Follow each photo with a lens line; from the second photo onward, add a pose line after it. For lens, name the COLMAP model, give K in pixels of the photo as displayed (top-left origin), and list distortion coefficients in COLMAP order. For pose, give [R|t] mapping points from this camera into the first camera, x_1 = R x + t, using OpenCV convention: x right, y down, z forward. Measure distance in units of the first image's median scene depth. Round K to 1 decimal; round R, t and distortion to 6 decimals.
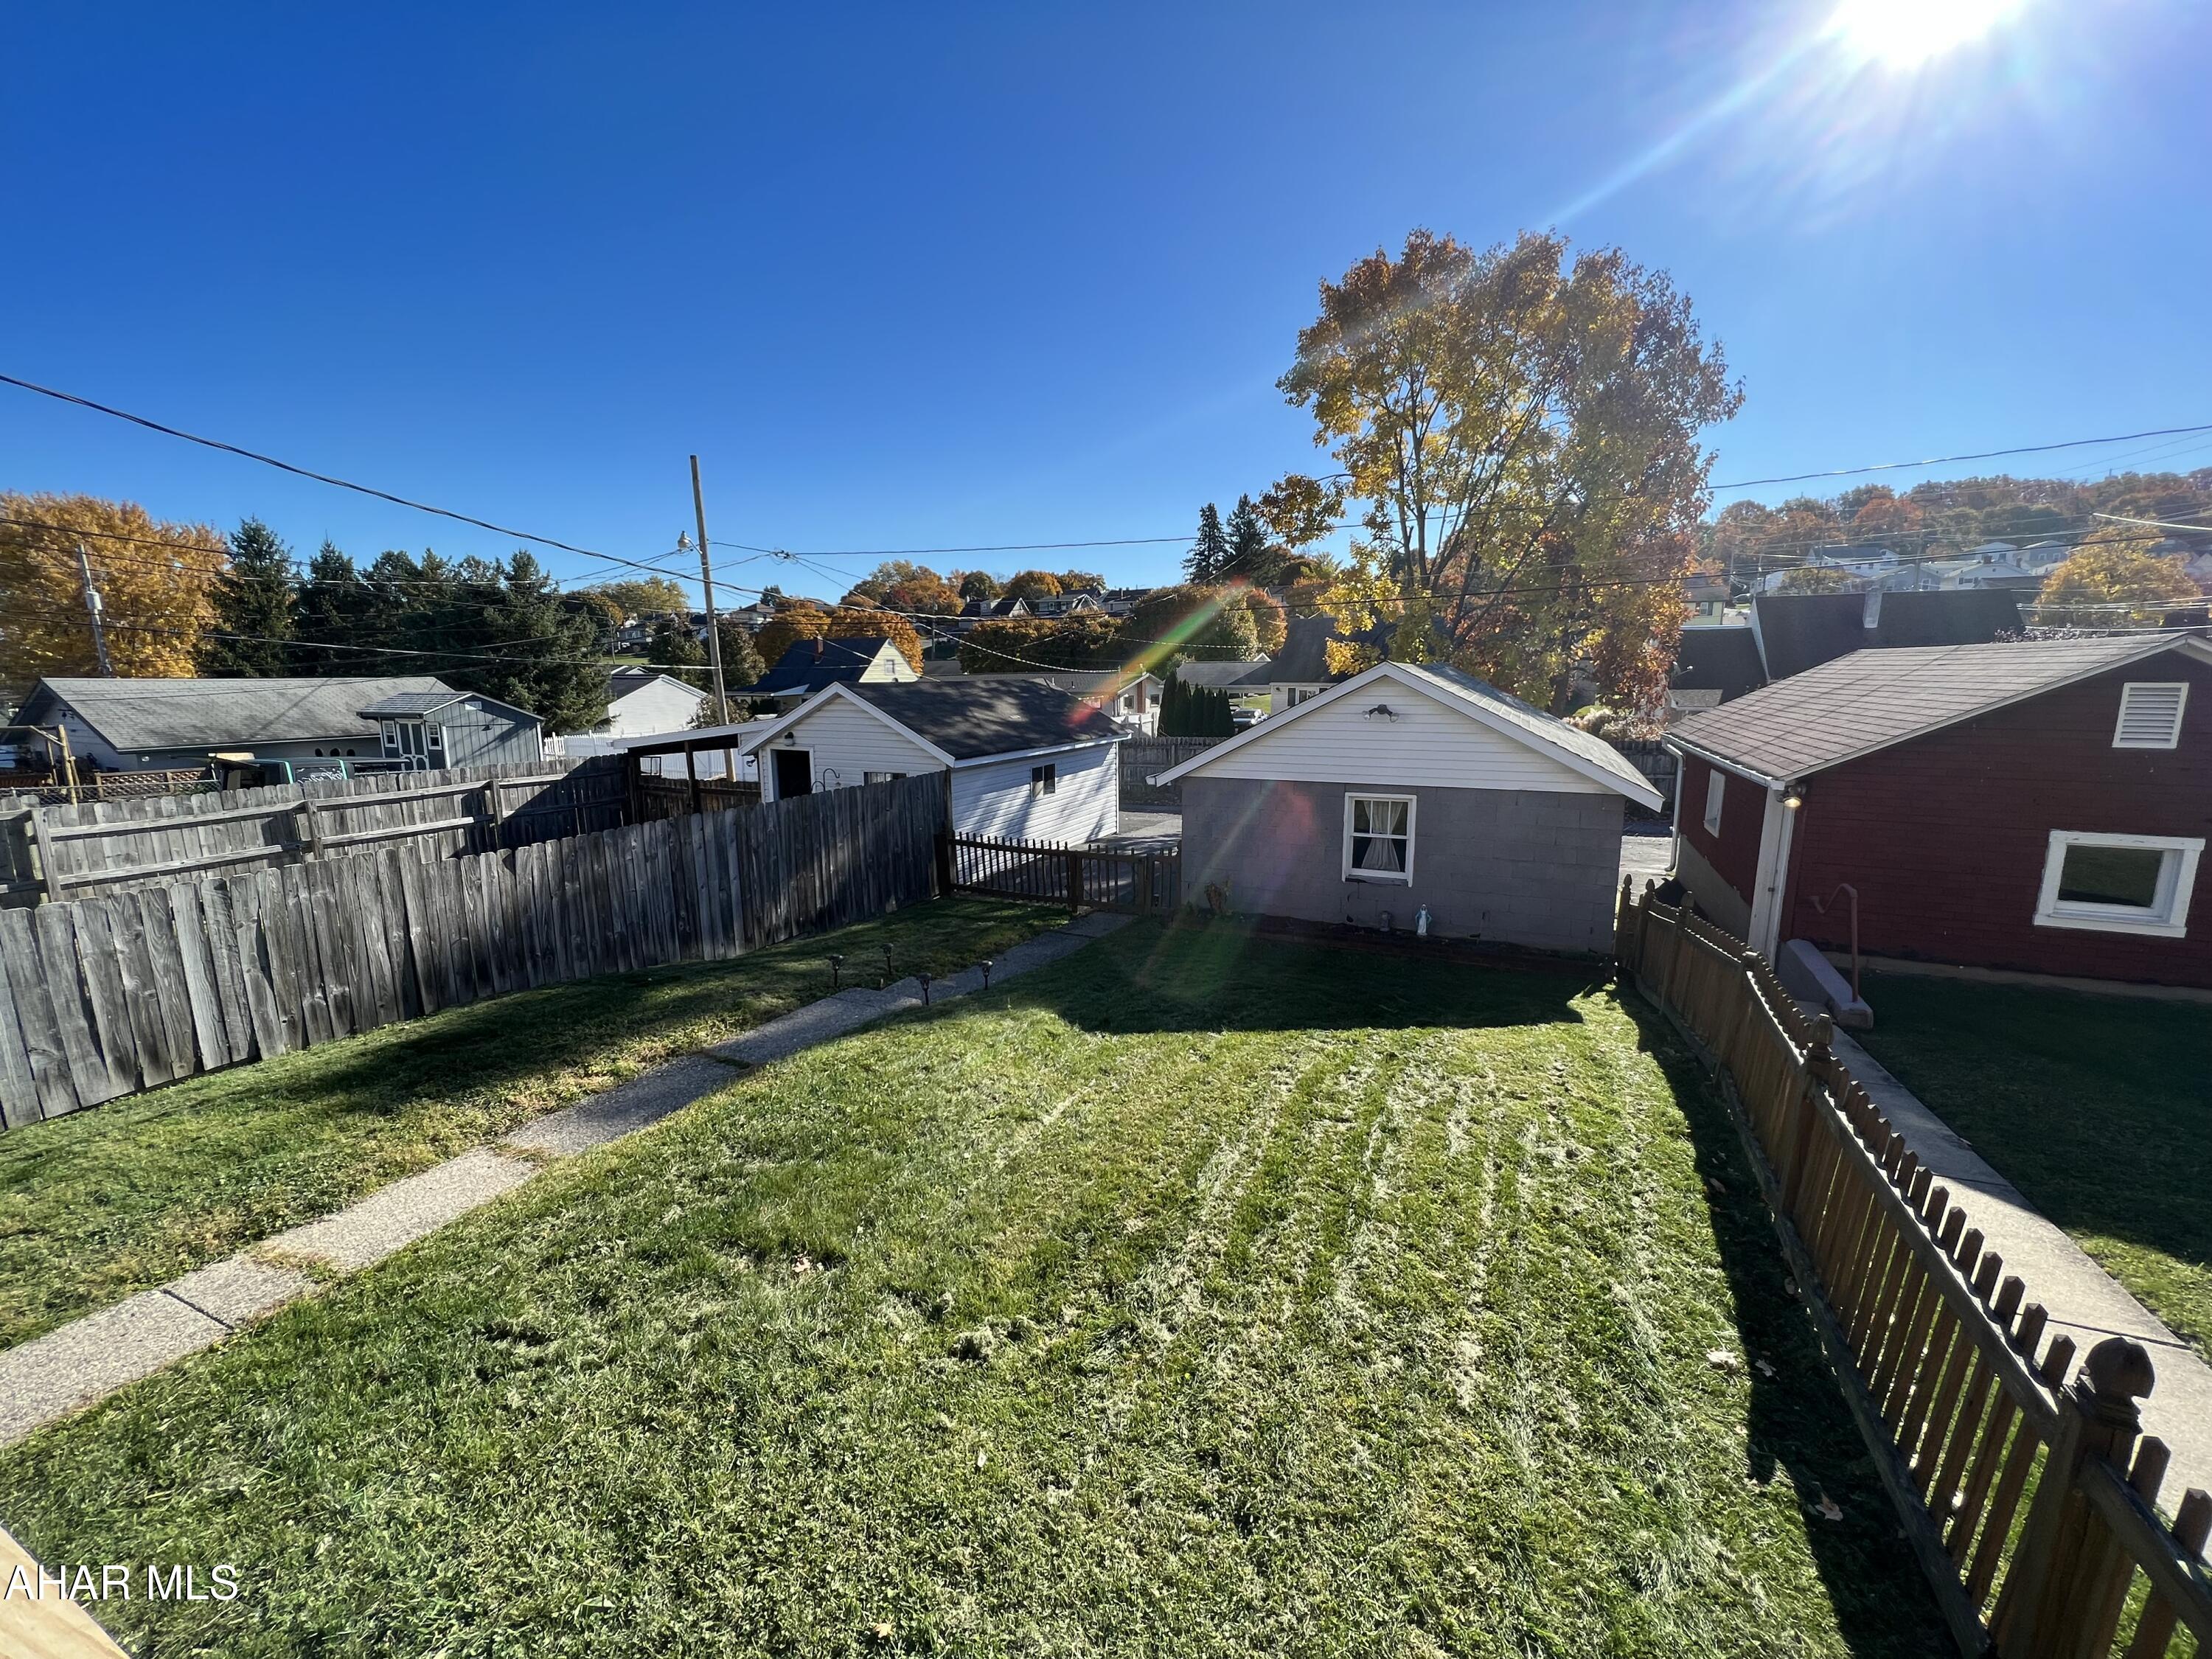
lens RADIAL K [[880.2, 0, 1106.0], [0, 880.2, 829.5], [0, 0, 1]] dist [-0.001104, 0.000044]
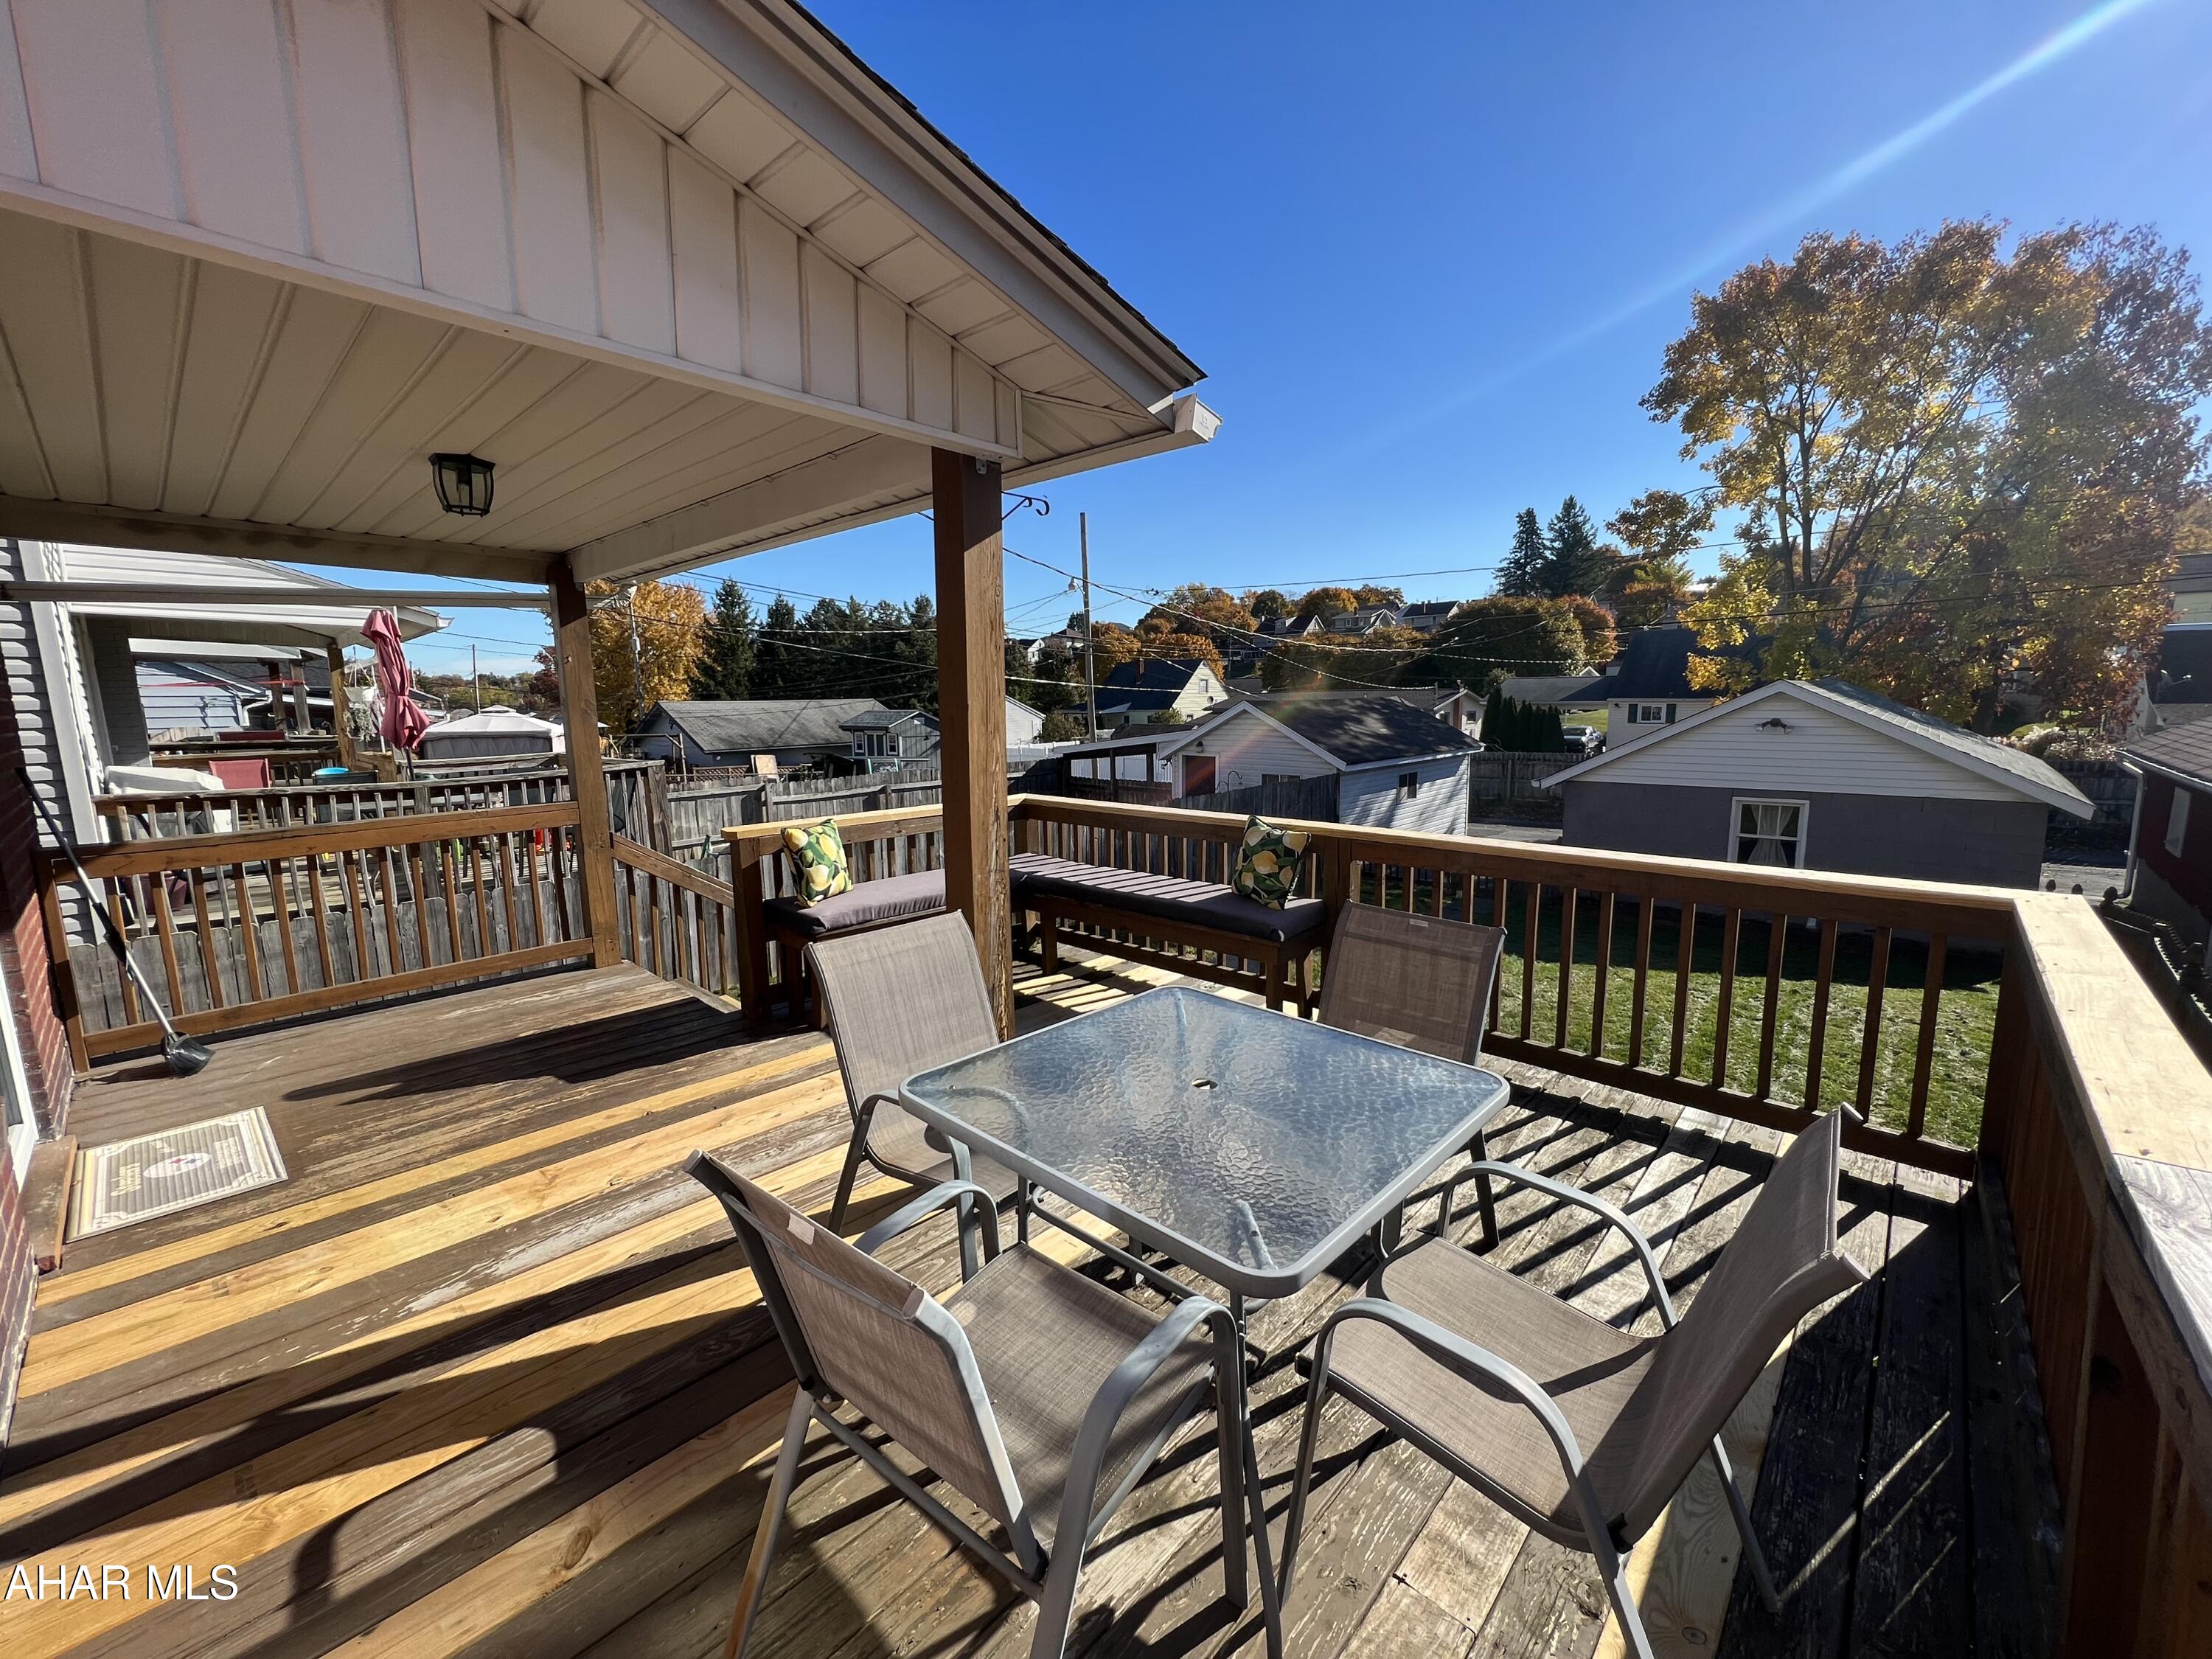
lens RADIAL K [[888.1, 0, 1105.6], [0, 888.1, 826.8], [0, 0, 1]] dist [0.002101, -0.000340]
pose [[0.952738, 0.036993, -0.301532, -0.063607], [-0.044127, 0.998883, -0.016880, 0.021947], [0.300571, 0.029387, 0.953307, -0.137681]]
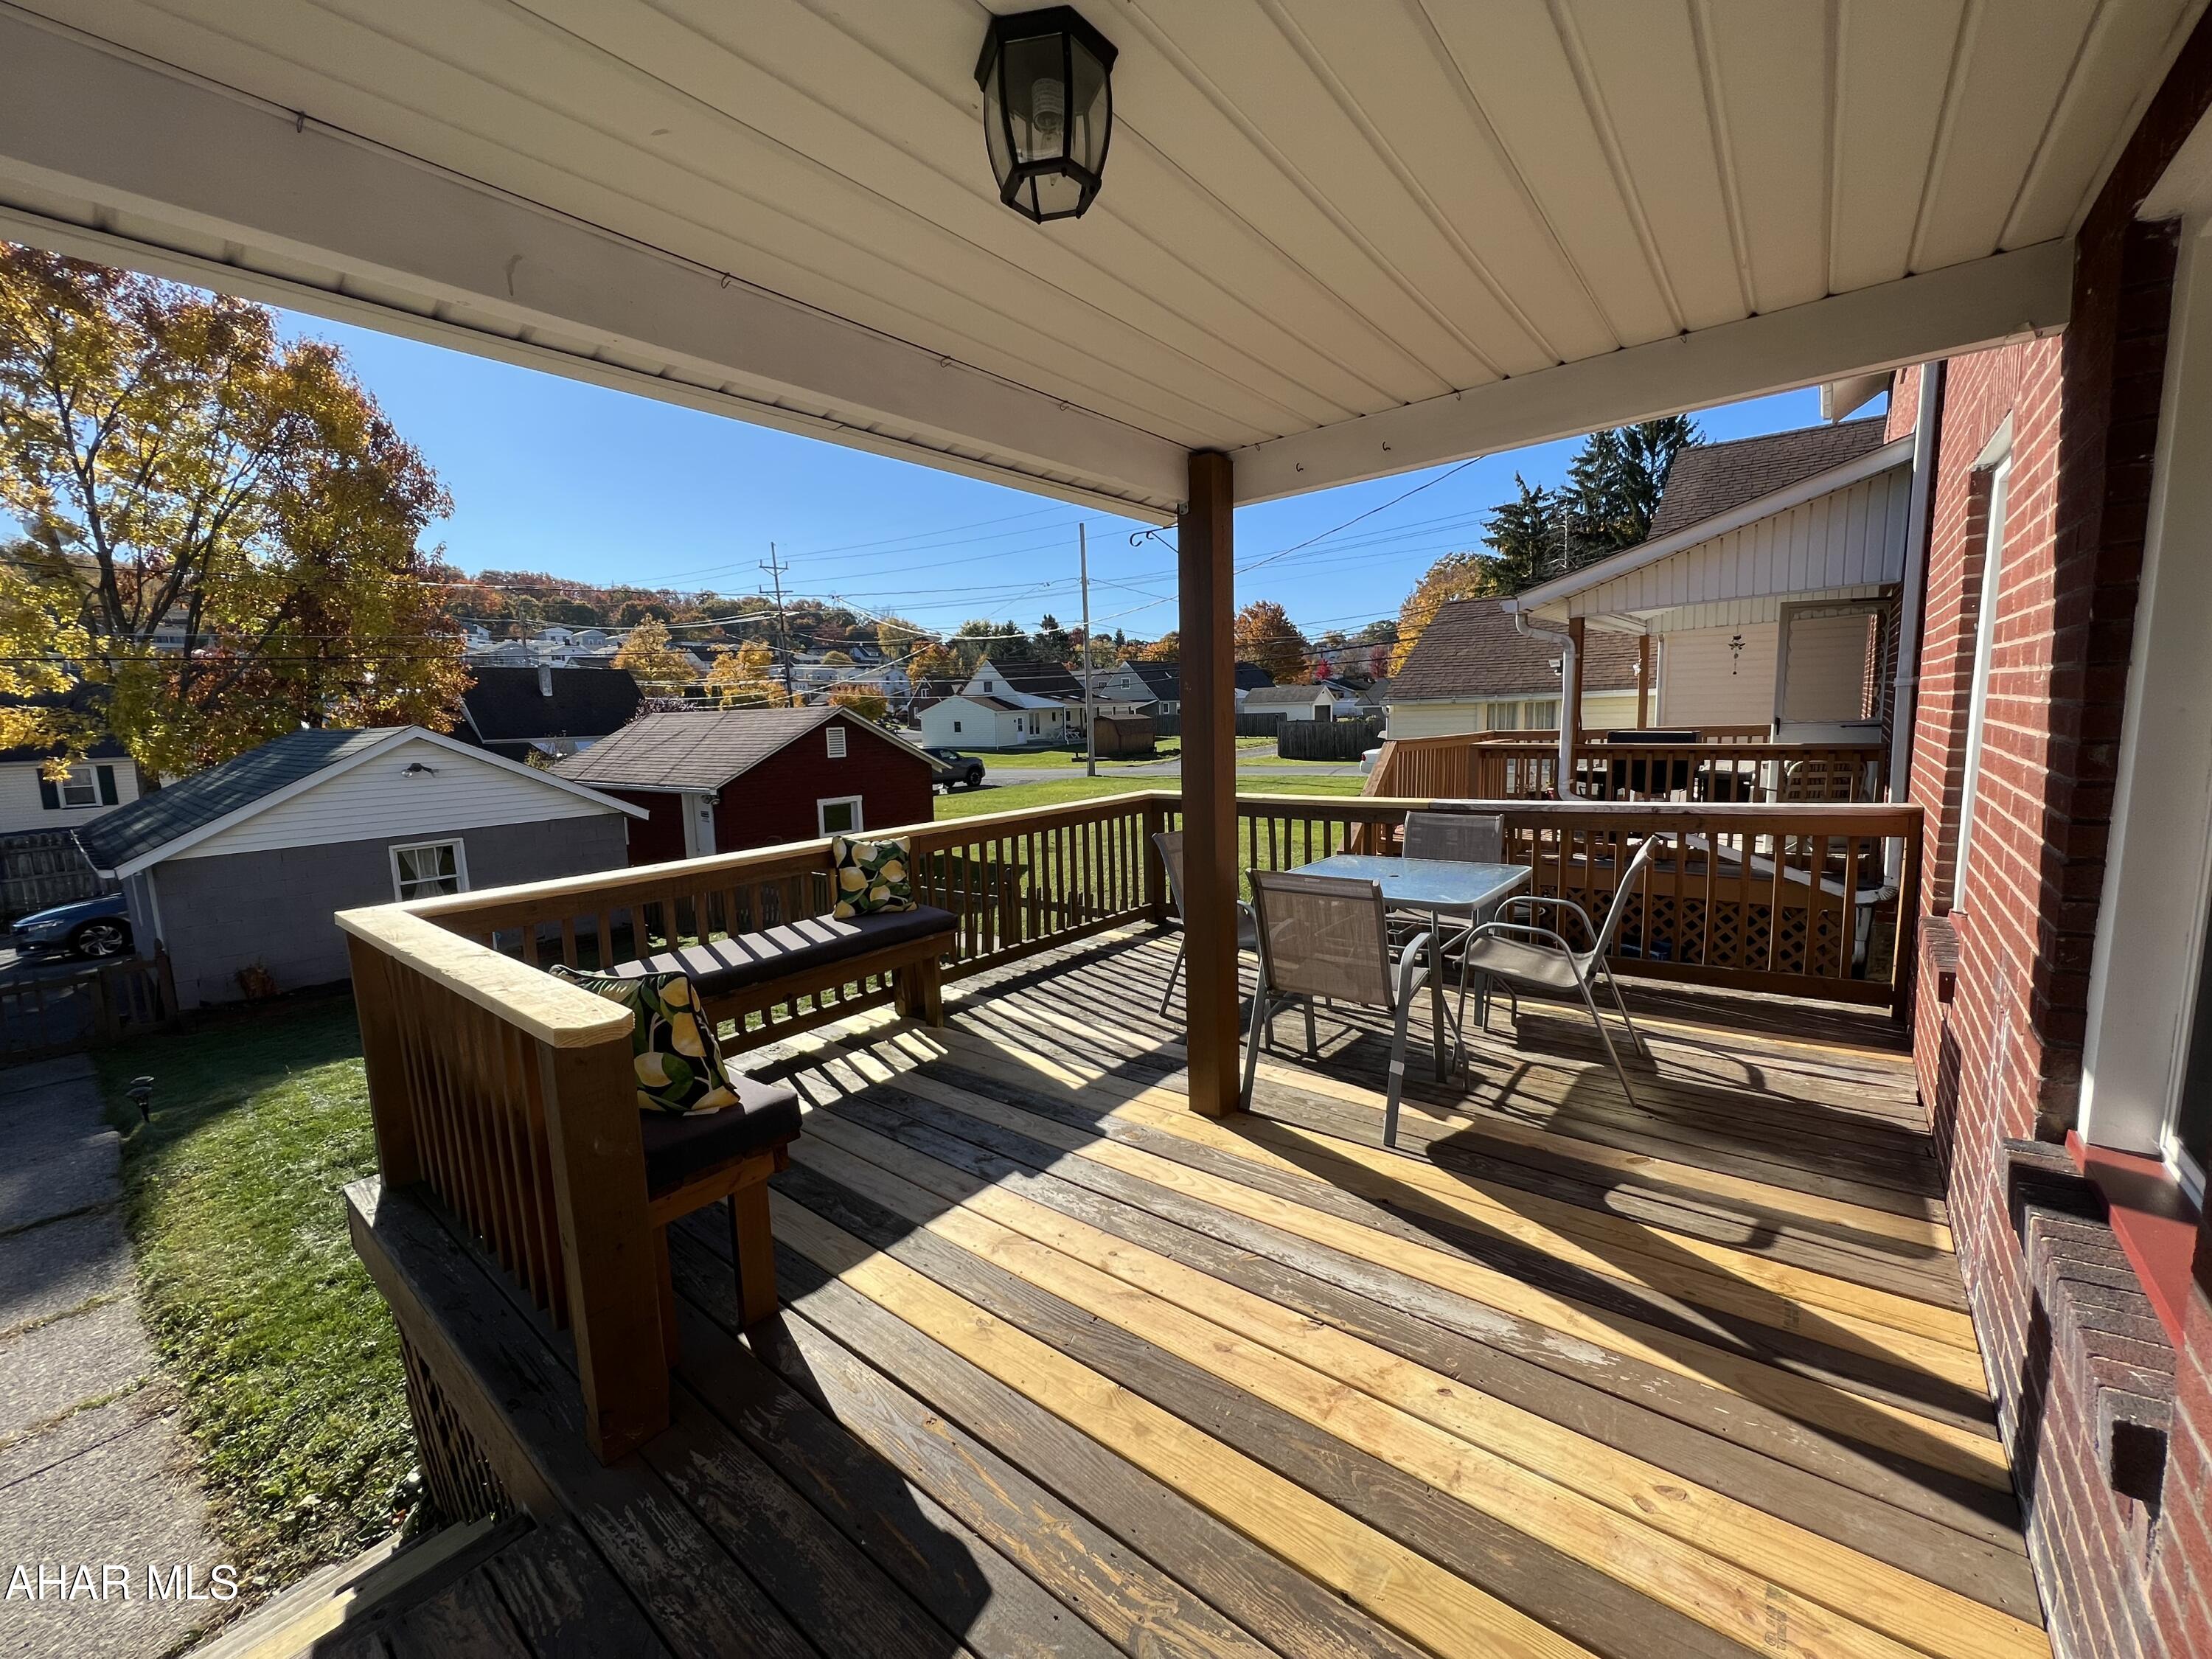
lens RADIAL K [[880.2, 0, 1106.0], [0, 880.2, 829.5], [0, 0, 1]] dist [-0.001104, 0.000044]
pose [[0.234290, -0.131959, 0.963169, -0.247046], [0.199283, 0.976225, 0.085272, 0.009464], [-0.951522, 0.171965, 0.255017, -0.052386]]
